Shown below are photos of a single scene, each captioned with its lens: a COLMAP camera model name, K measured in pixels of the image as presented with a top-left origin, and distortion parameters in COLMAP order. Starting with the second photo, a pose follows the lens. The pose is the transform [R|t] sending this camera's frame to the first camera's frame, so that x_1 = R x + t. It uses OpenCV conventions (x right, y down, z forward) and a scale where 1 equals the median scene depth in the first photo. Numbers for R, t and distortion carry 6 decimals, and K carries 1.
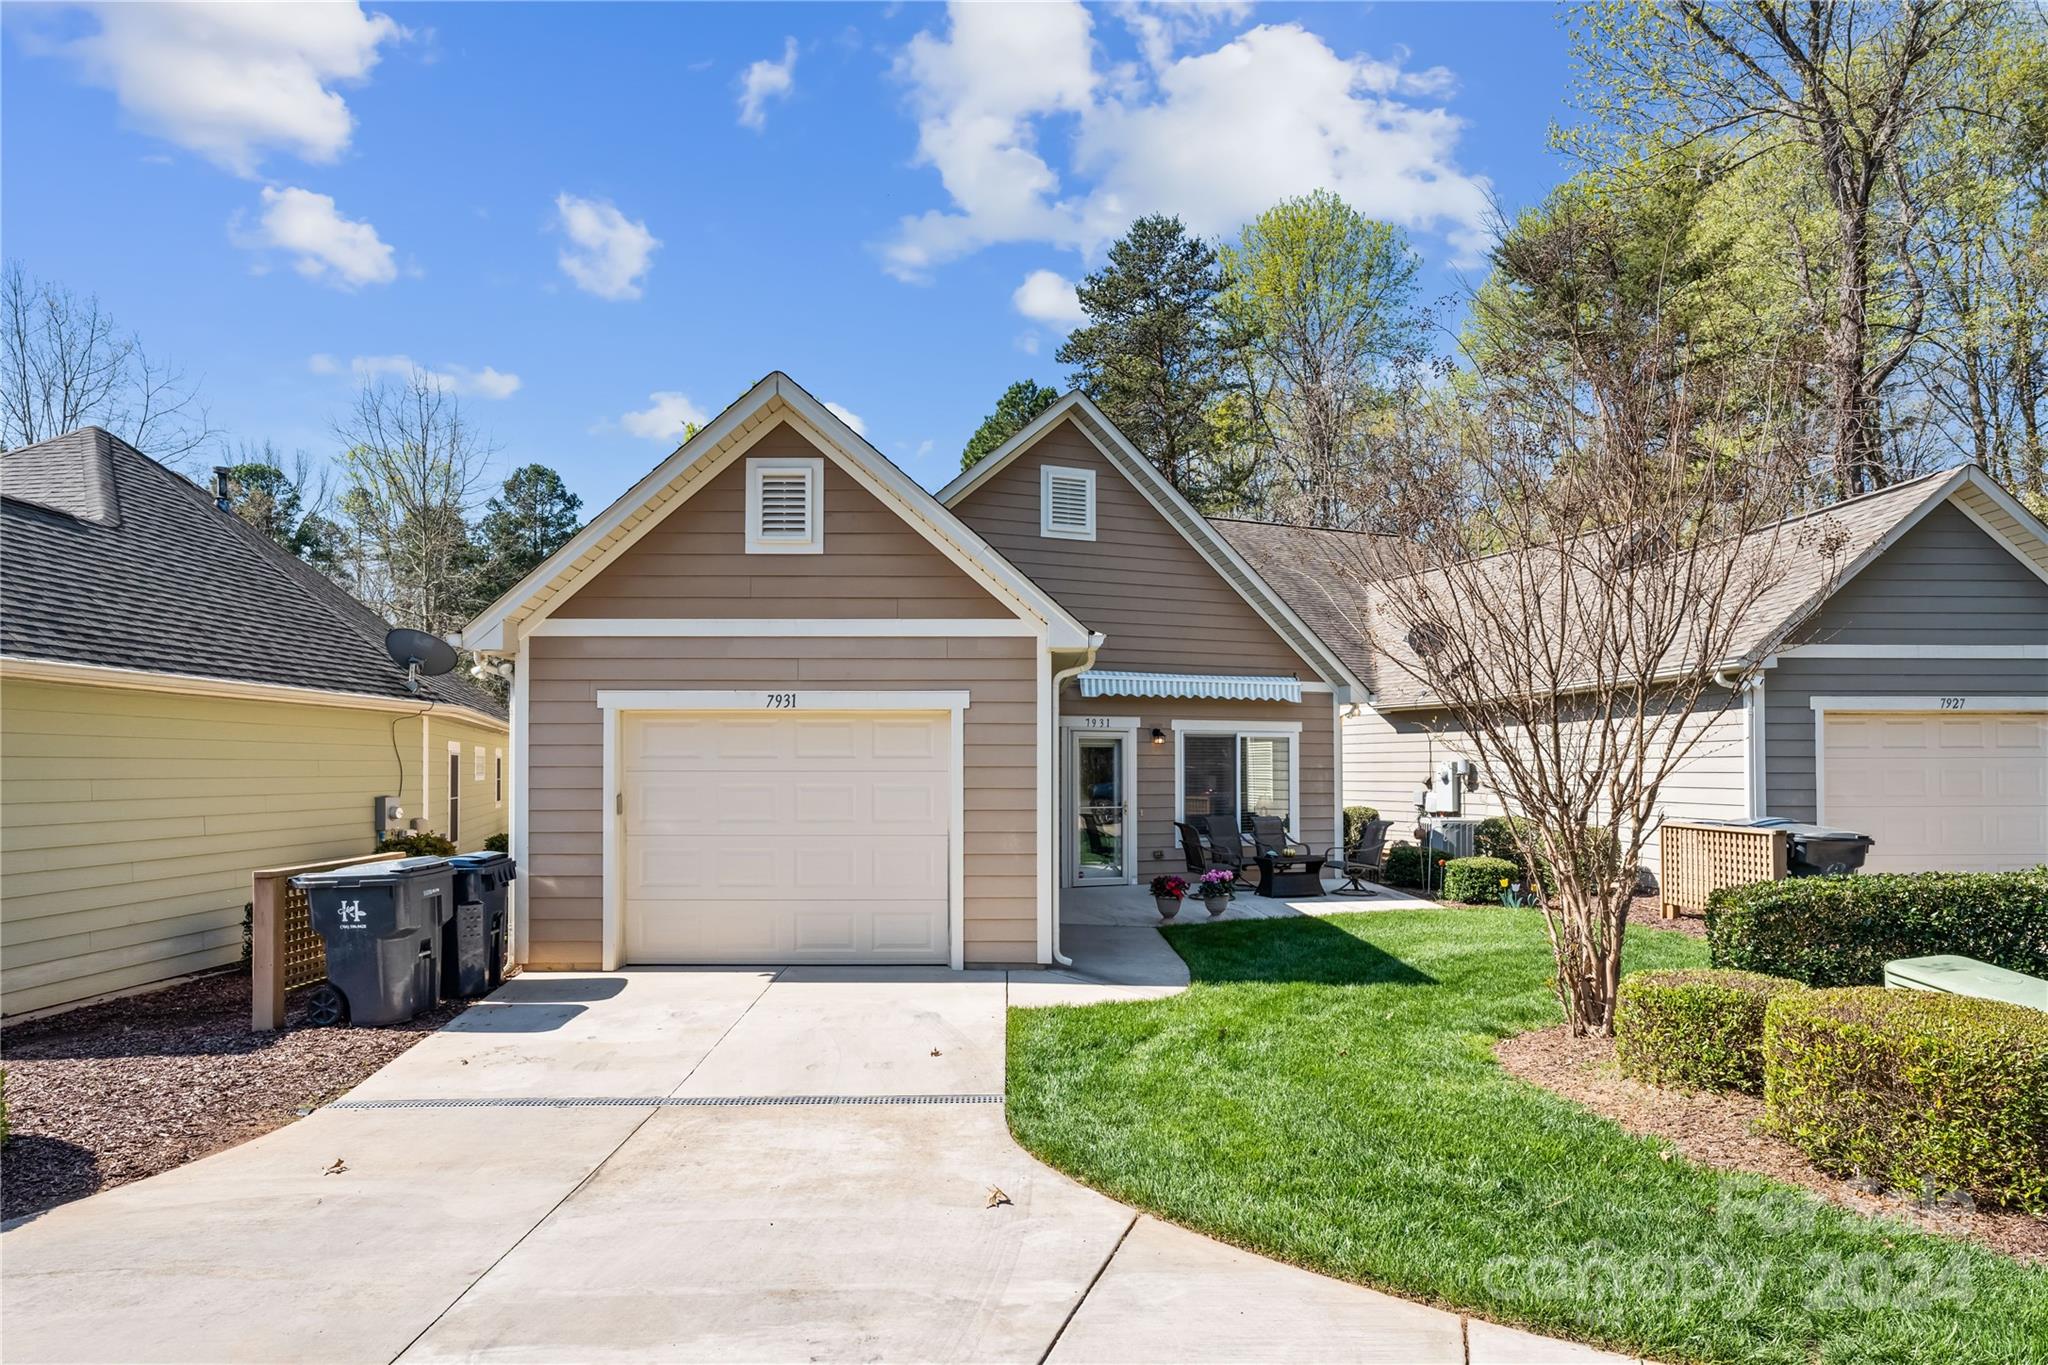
lens RADIAL K [[1050.9, 0, 1027.2], [0, 1050.9, 764.0], [0, 0, 1]] dist [-0.000475, -0.000033]
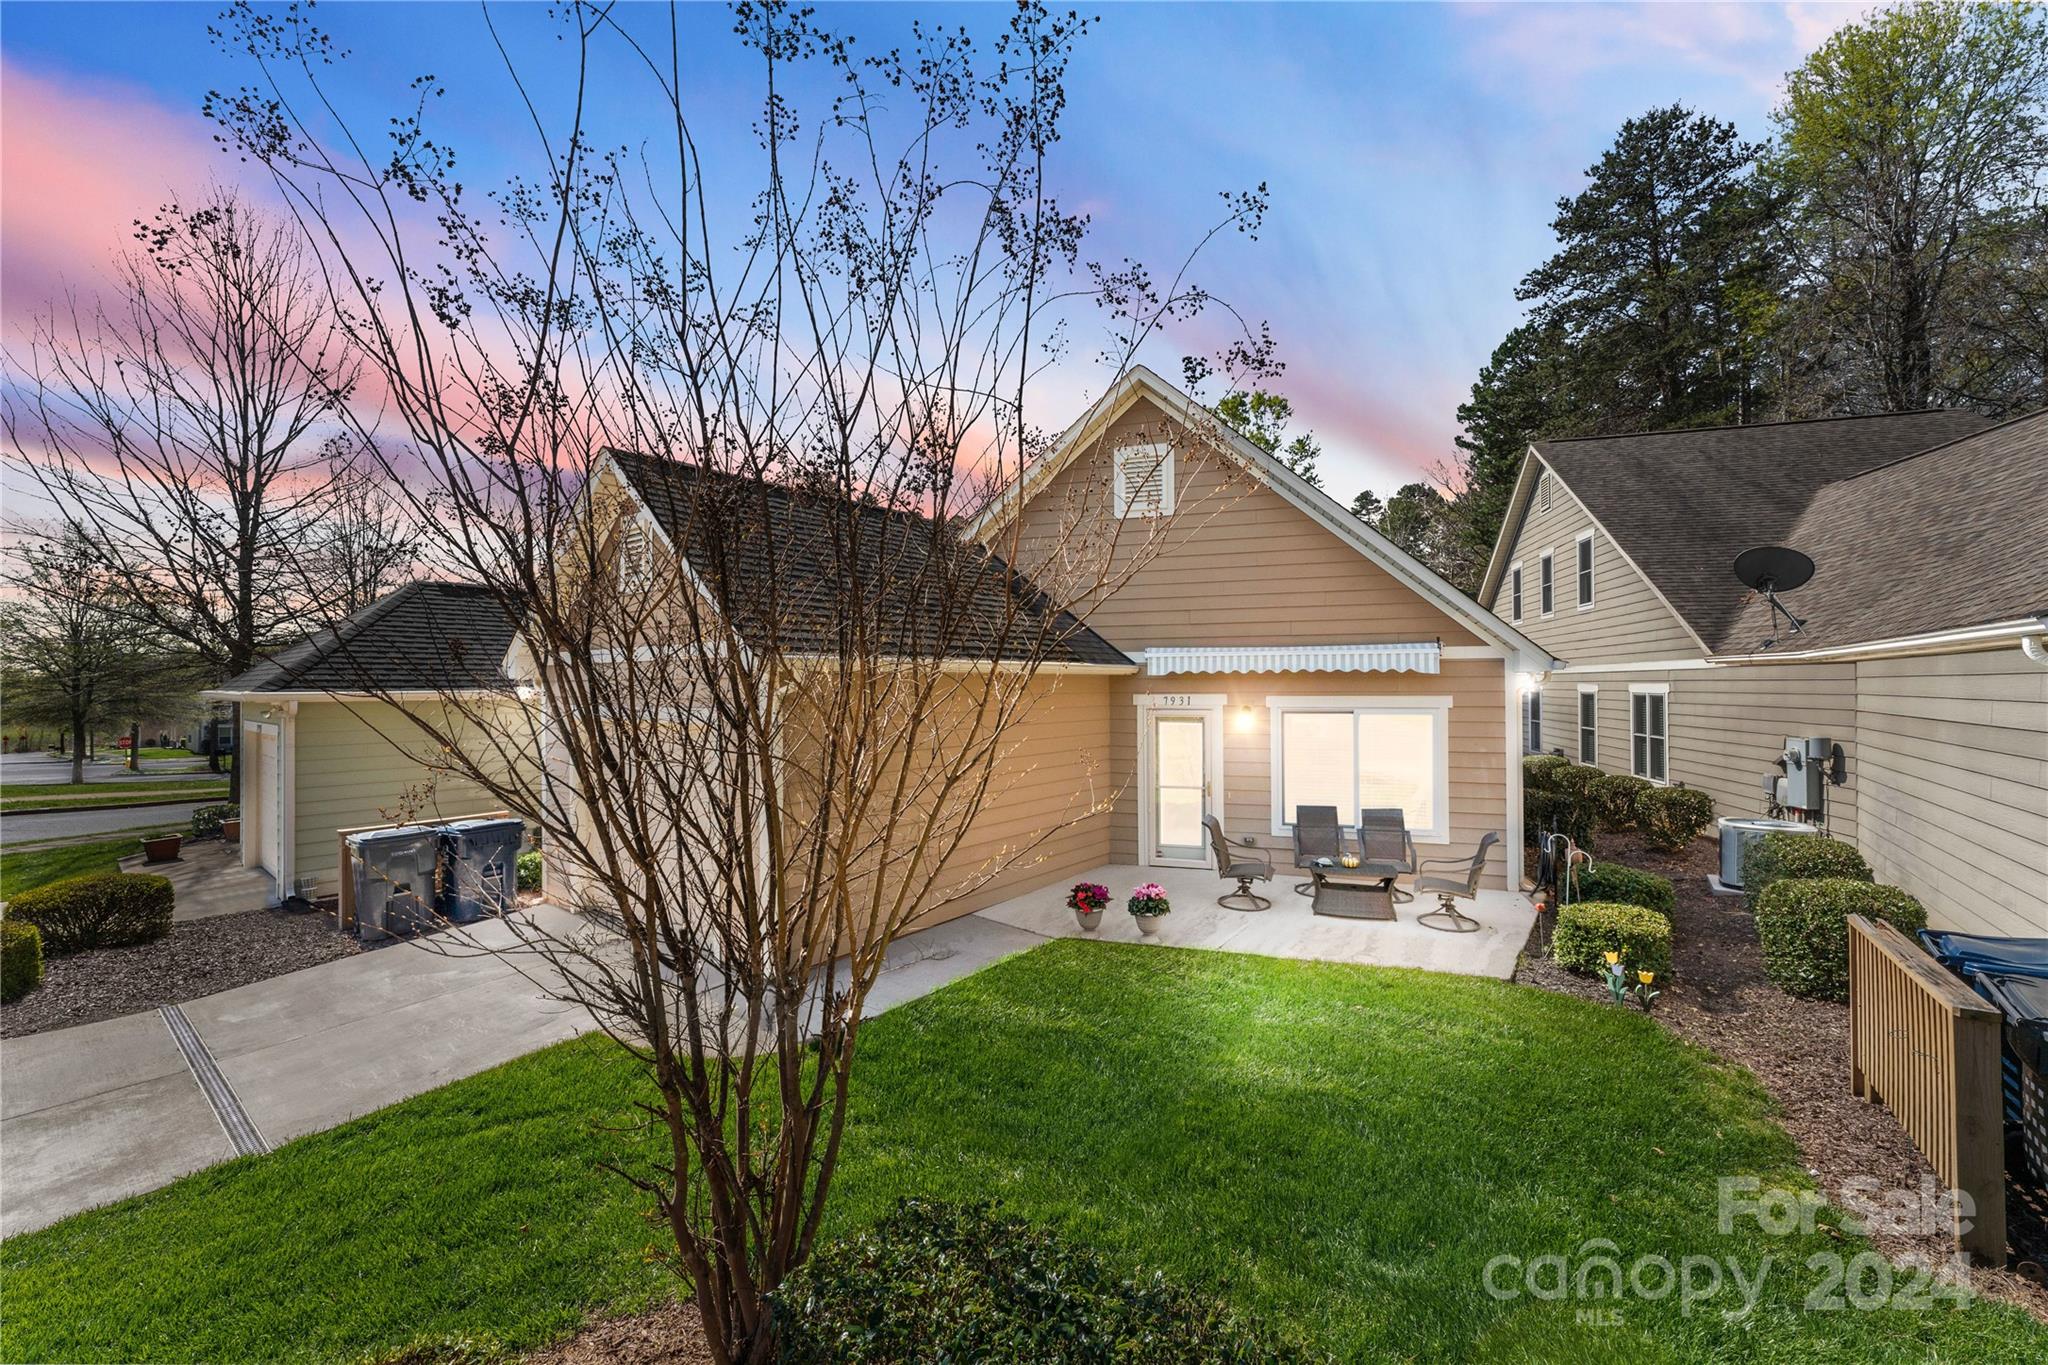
lens RADIAL K [[819.0, 0, 1024.0], [0, 819.0, 682.5], [0, 0, 1]] dist [0.000184, 0.000019]
pose [[0.795239, -0.009518, -0.606222, 0.326098], [0.007077, 0.999954, -0.006416, -0.041002], [0.606255, 0.000812, 0.795270, 0.239284]]
